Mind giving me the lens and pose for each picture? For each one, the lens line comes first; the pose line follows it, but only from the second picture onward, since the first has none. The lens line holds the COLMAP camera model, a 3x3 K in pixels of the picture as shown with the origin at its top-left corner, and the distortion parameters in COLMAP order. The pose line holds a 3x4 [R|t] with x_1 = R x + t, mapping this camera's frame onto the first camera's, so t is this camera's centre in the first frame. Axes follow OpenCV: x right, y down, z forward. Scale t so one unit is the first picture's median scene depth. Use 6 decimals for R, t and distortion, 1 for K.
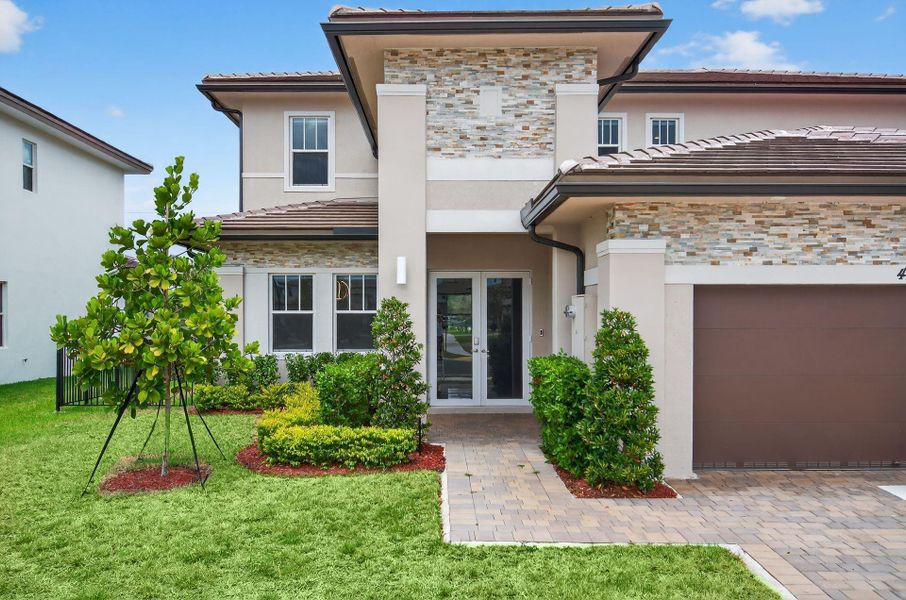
lens RADIAL K [[984.1, 0, 453.0], [0, 984.1, 300.0], [0, 0, 1]] dist [-0.002265, -0.002430]
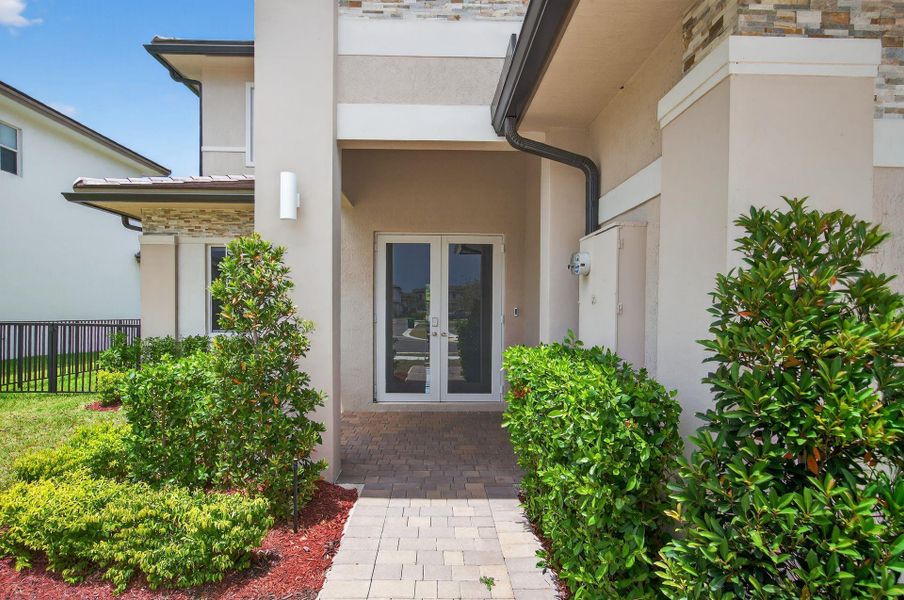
lens RADIAL K [[626.2, 0, 452.0], [0, 626.2, 300.0], [0, 0, 1]] dist [0.001549, 0.000285]
pose [[0.999940, 0.009286, 0.005781, 0.043153], [-0.009274, 0.999955, -0.001989, 0.030994], [-0.005799, 0.001936, 0.999981, 0.609351]]
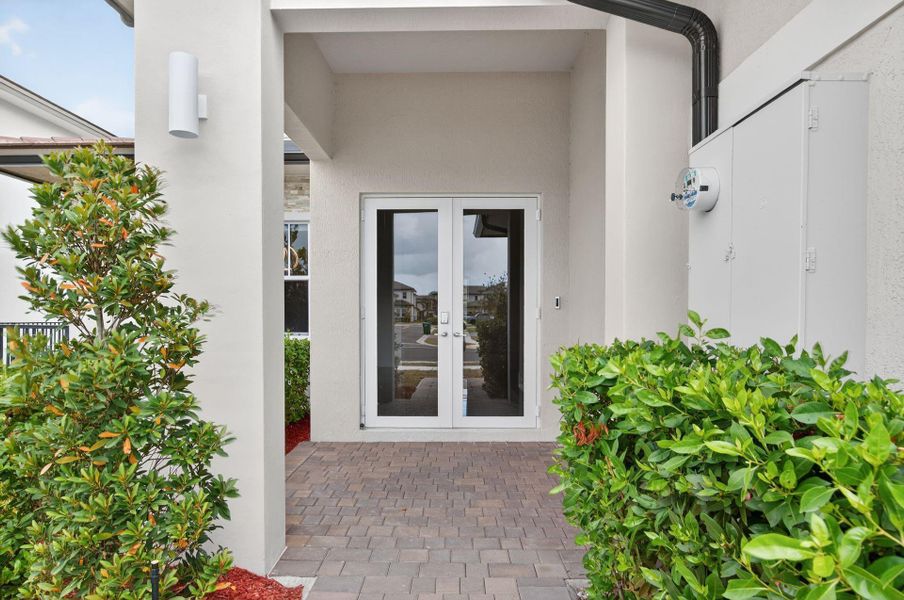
lens RADIAL K [[678.5, 0, 452.0], [0, 678.5, 300.0], [0, 0, 1]] dist [-0.009114, -0.002546]
pose [[0.999589, 0.003199, -0.028476, 0.049305], [-0.003486, 0.999944, -0.010016, 0.044145], [0.028442, 0.010111, 0.999544, 0.747808]]
